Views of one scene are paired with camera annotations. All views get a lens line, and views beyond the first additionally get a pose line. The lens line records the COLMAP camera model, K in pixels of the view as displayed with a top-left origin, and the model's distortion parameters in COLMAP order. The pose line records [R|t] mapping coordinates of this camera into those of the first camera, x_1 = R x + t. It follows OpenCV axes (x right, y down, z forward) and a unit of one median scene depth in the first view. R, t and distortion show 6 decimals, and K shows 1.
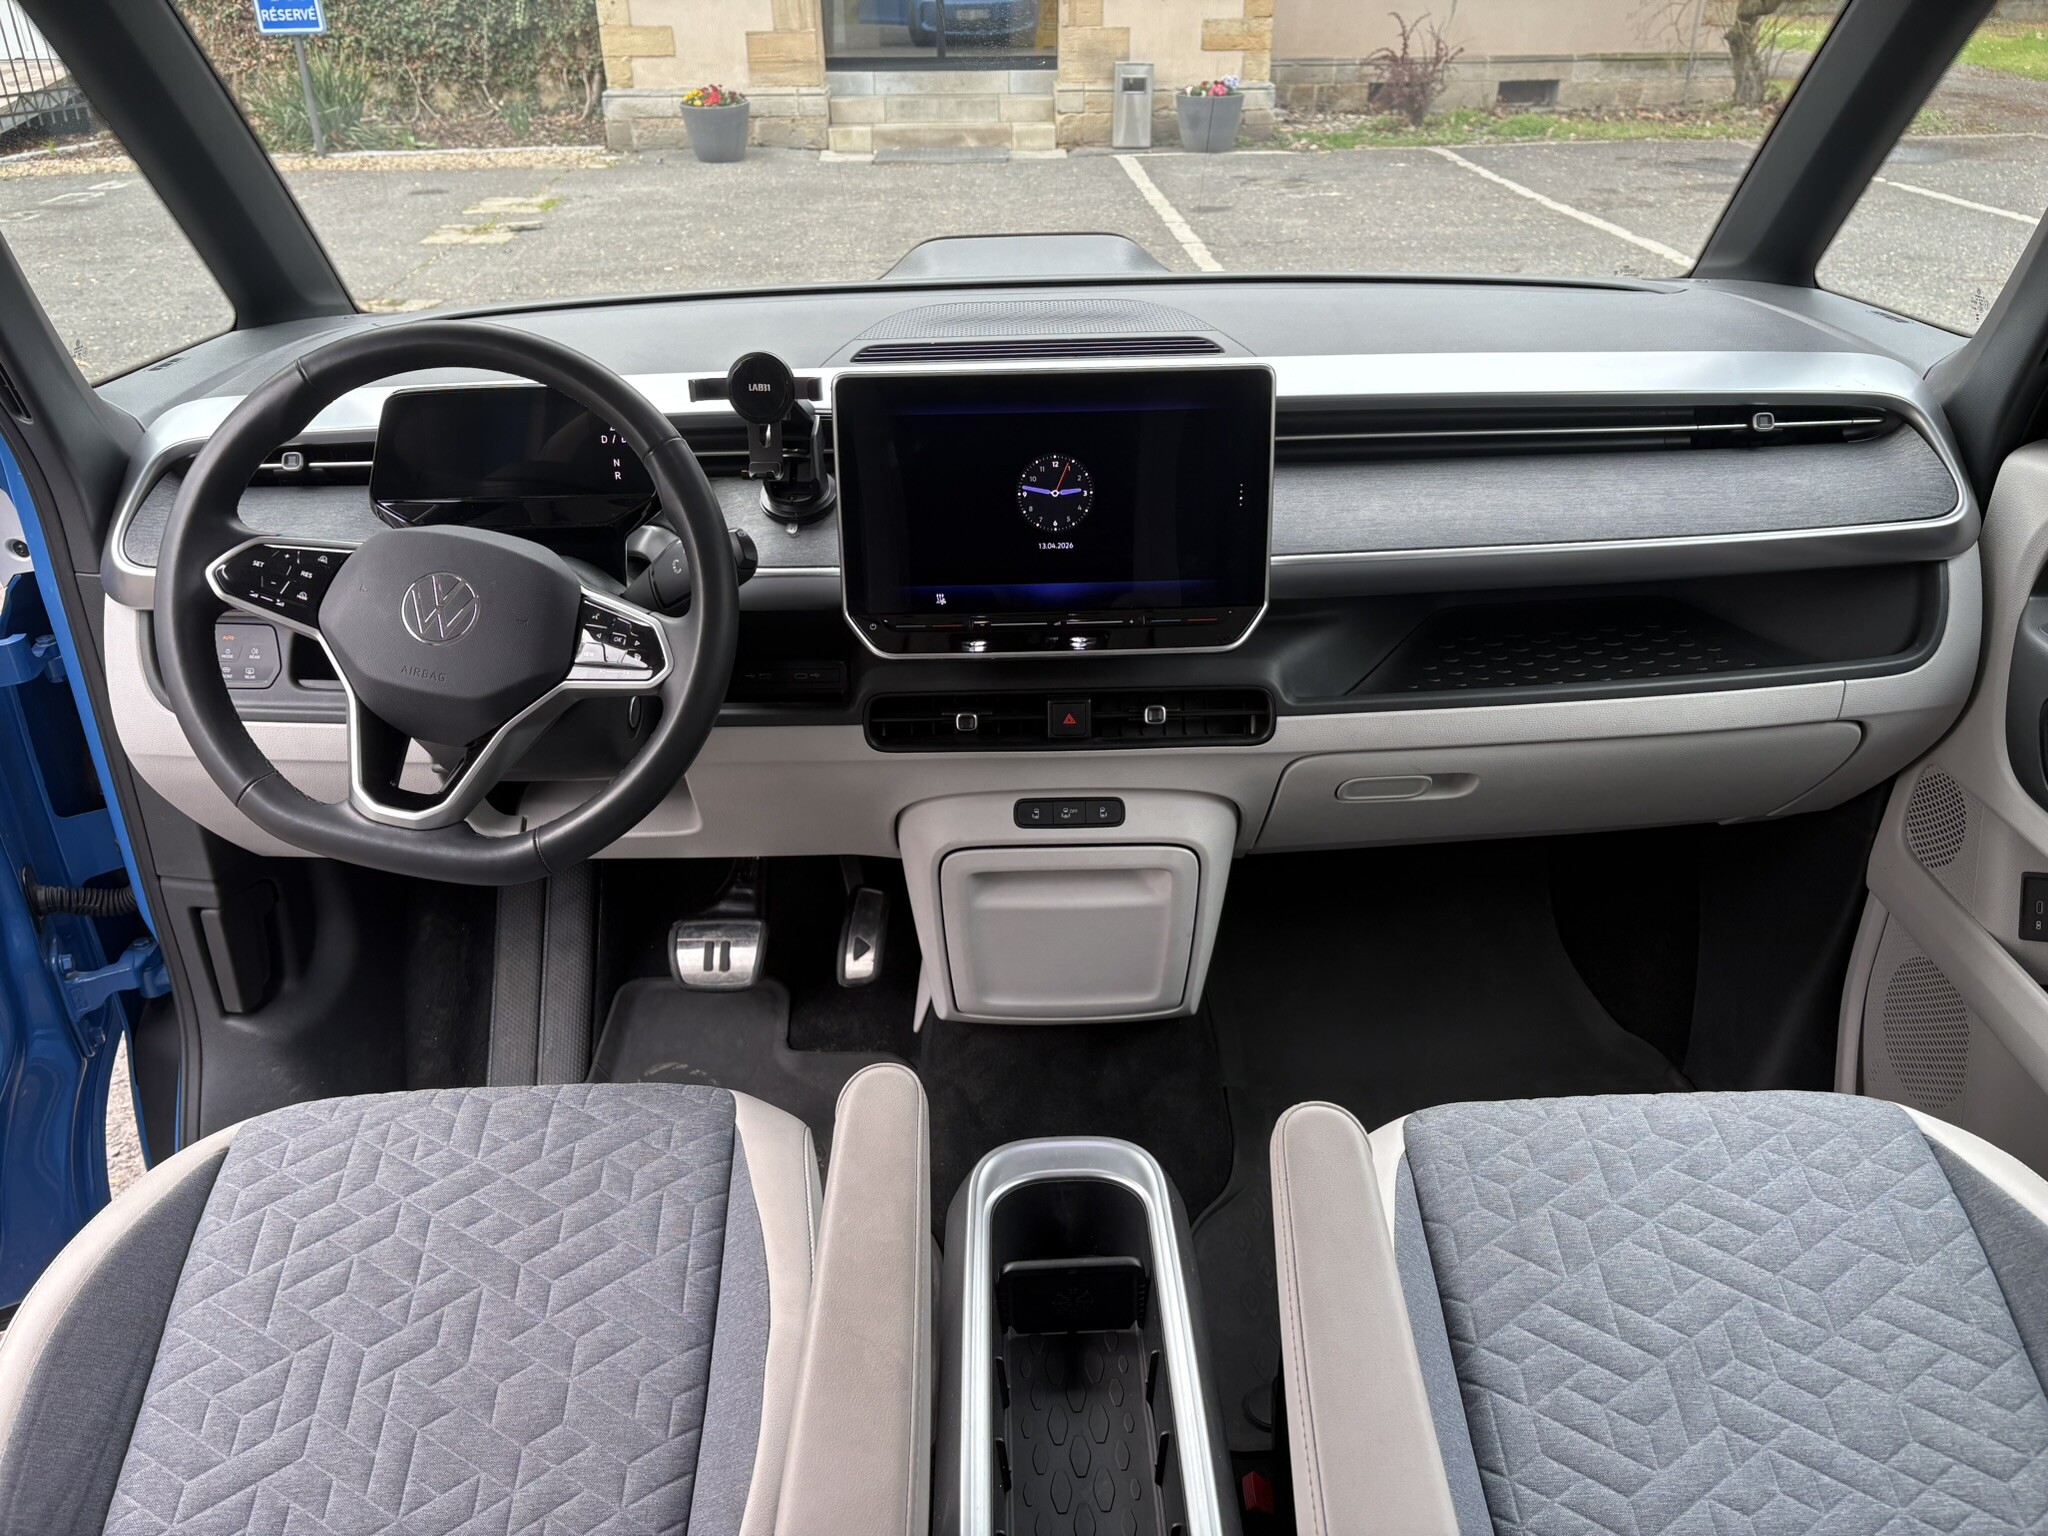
lens RADIAL K [[1566.8, 0, 1049.0], [0, 1566.8, 771.7], [0, 0, 1]] dist [0.028947, -0.045602]
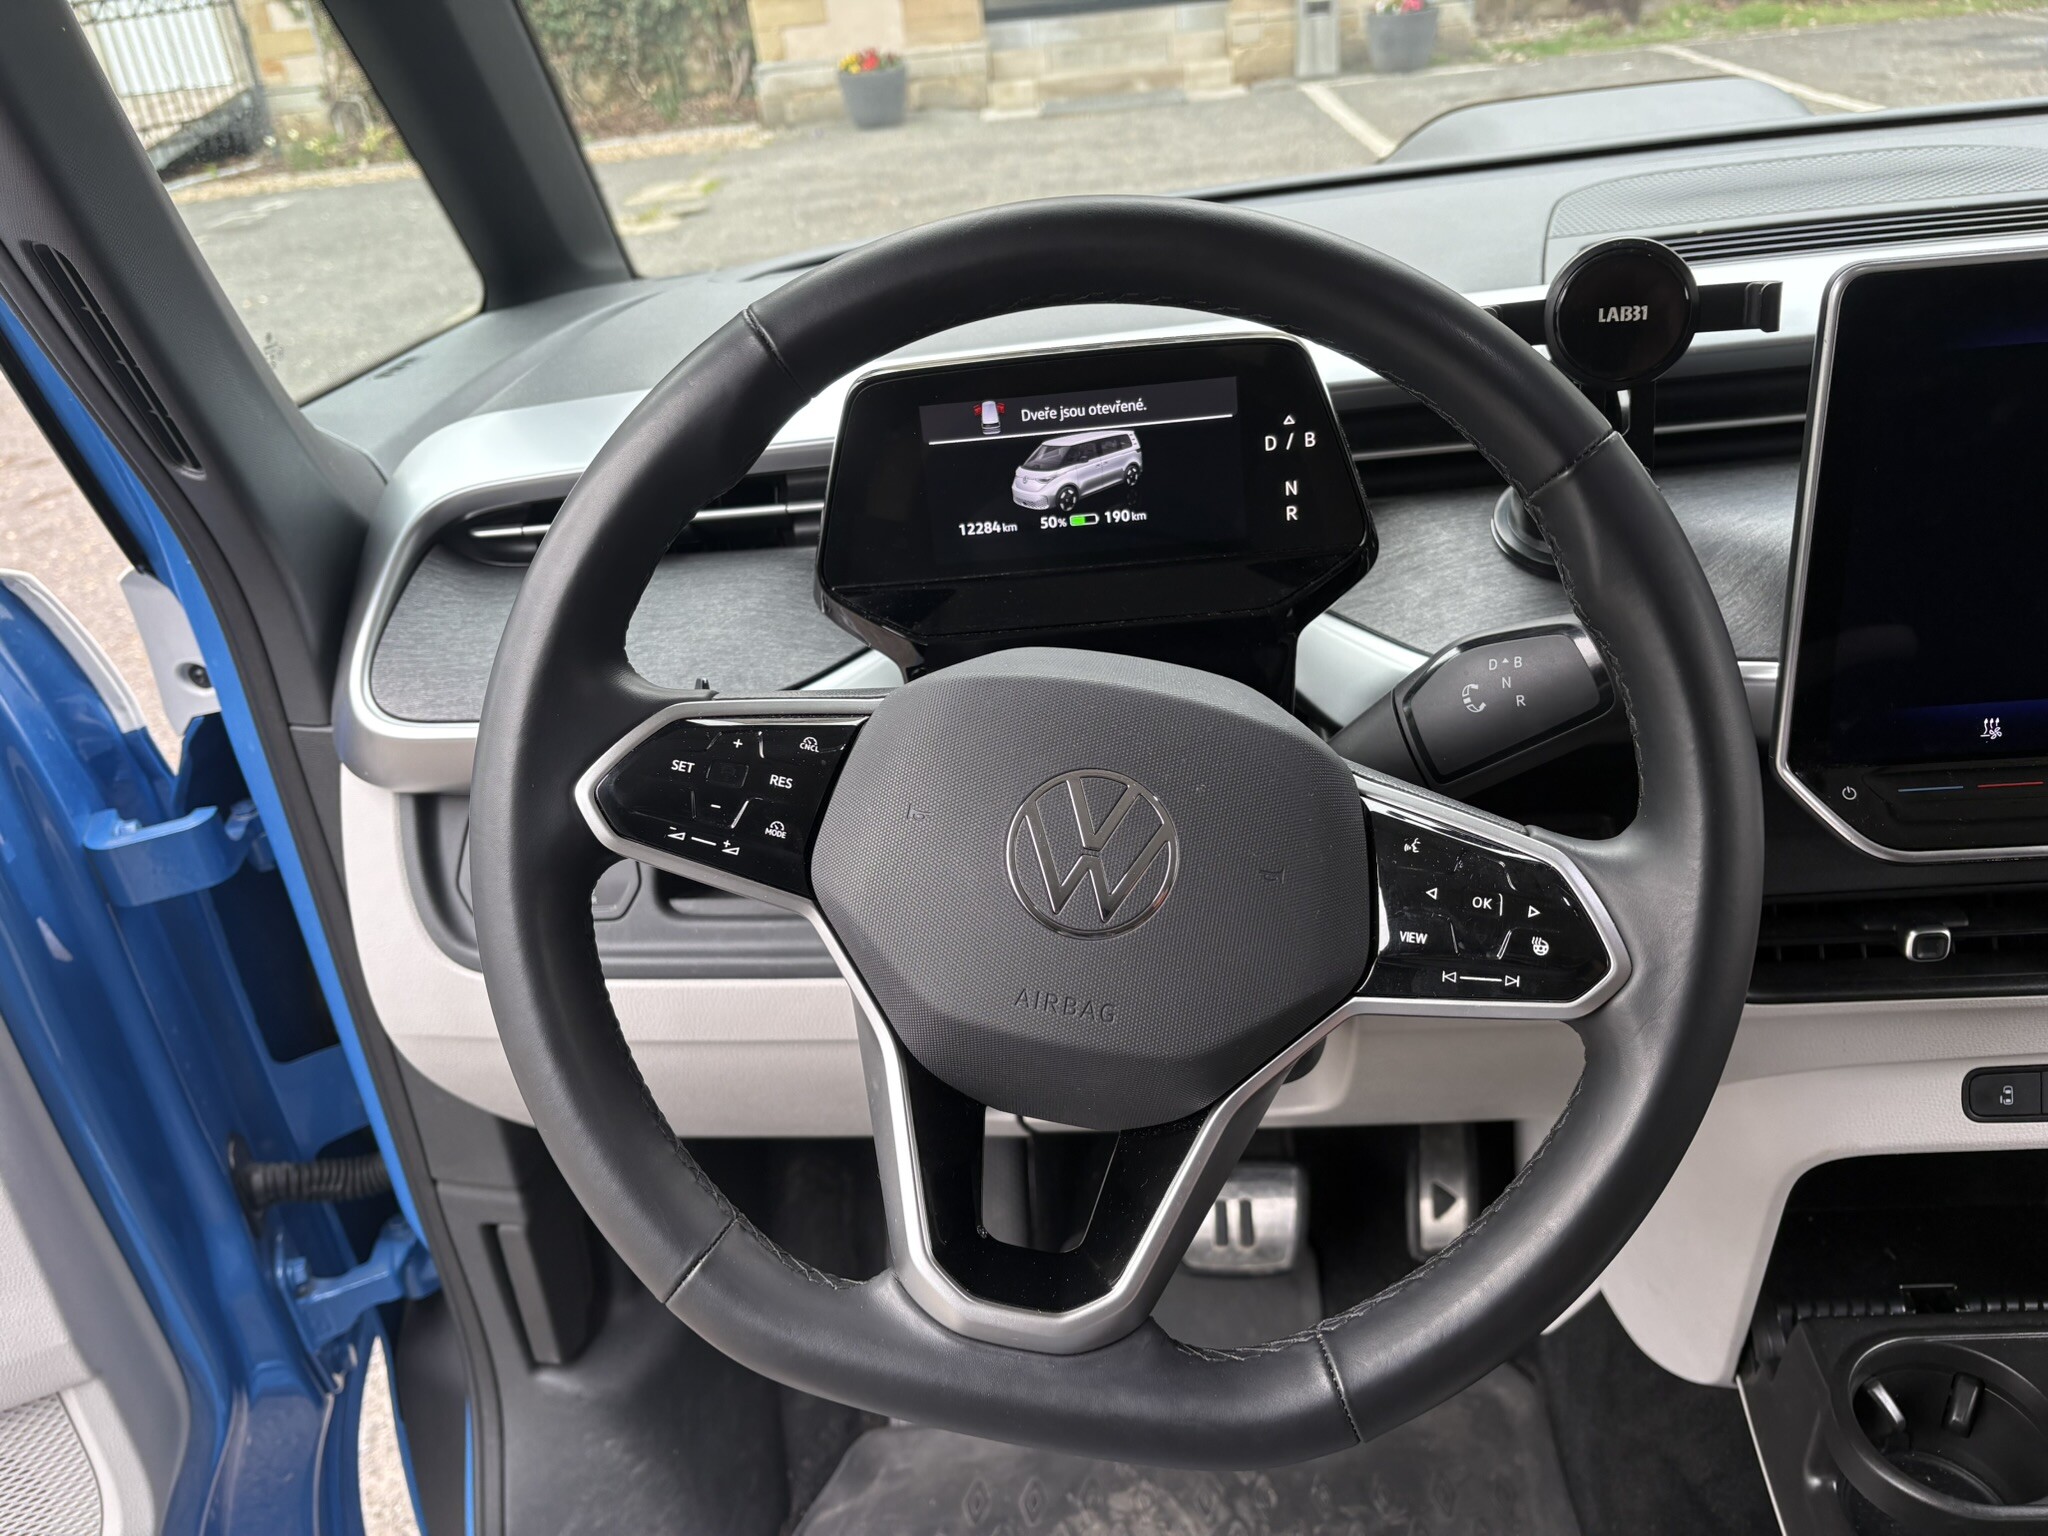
lens RADIAL K [[1566.8, 0, 1015.8], [0, 1566.8, 773.3], [0, 0, 1]] dist [0.028947, -0.045602]
pose [[0.993078, -0.039375, -0.110659, -0.290435], [0.041606, 0.998973, 0.017928, -0.109880], [0.109840, -0.022408, 0.993697, 0.454292]]
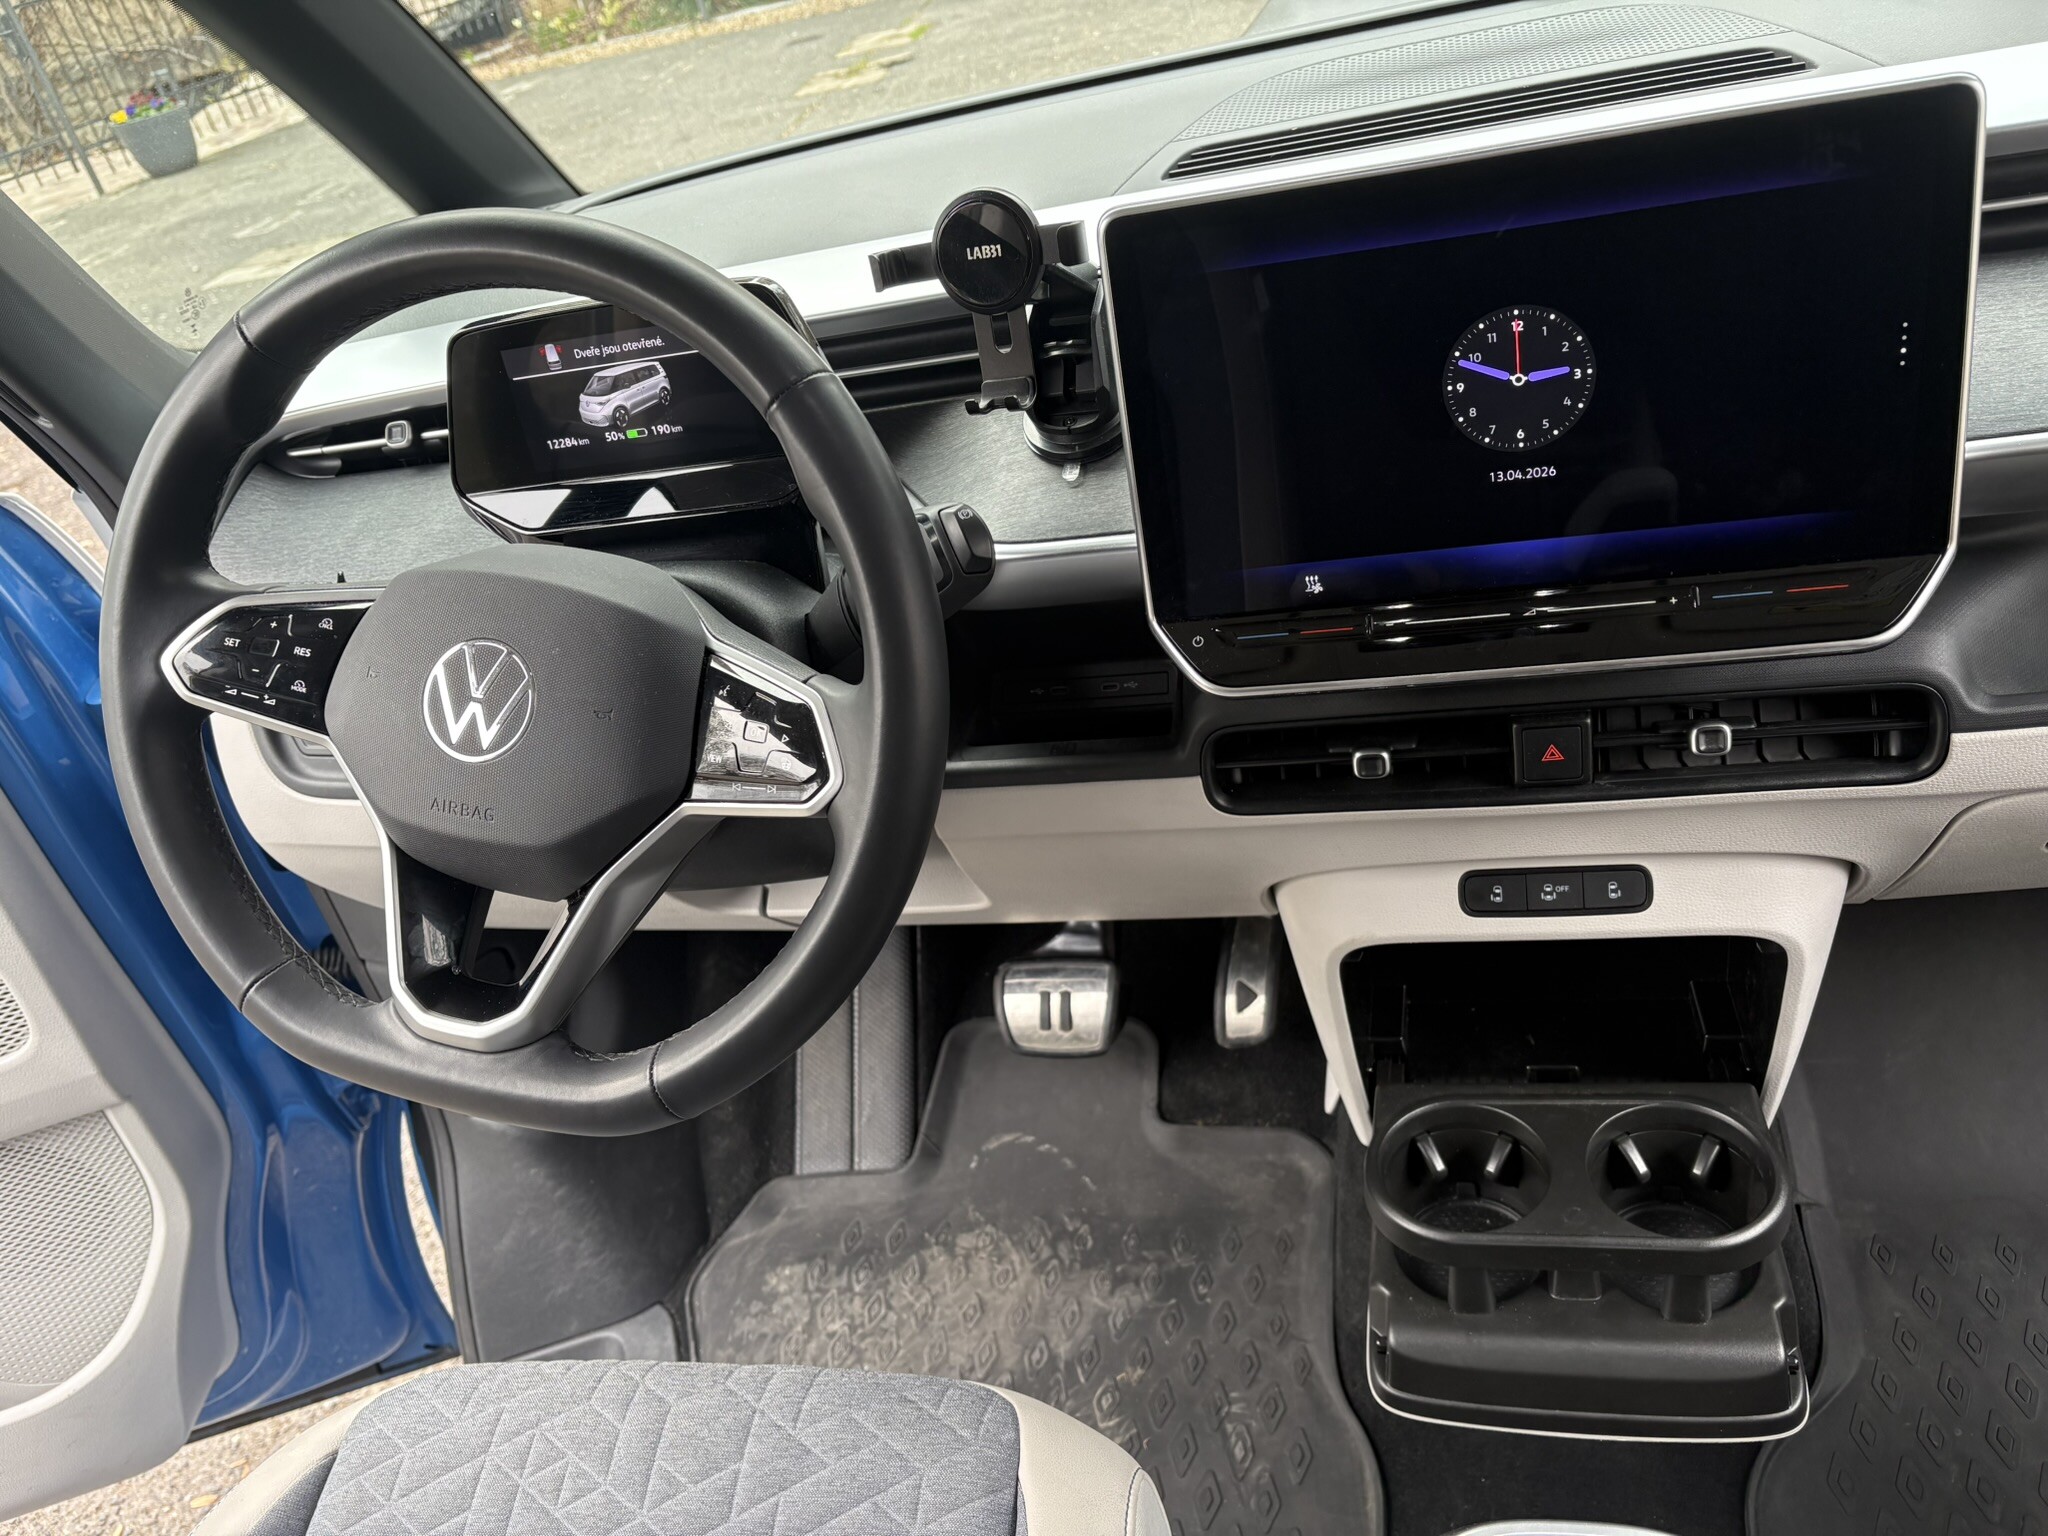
lens RADIAL K [[1566.8, 0, 1028.3], [0, 1566.8, 766.4], [0, 0, 1]] dist [0.028947, -0.045602]
pose [[0.958102, -0.036621, -0.284078, -0.007897], [0.069027, 0.992083, 0.104913, -0.103758], [0.277987, -0.120127, 0.953044, 0.383595]]
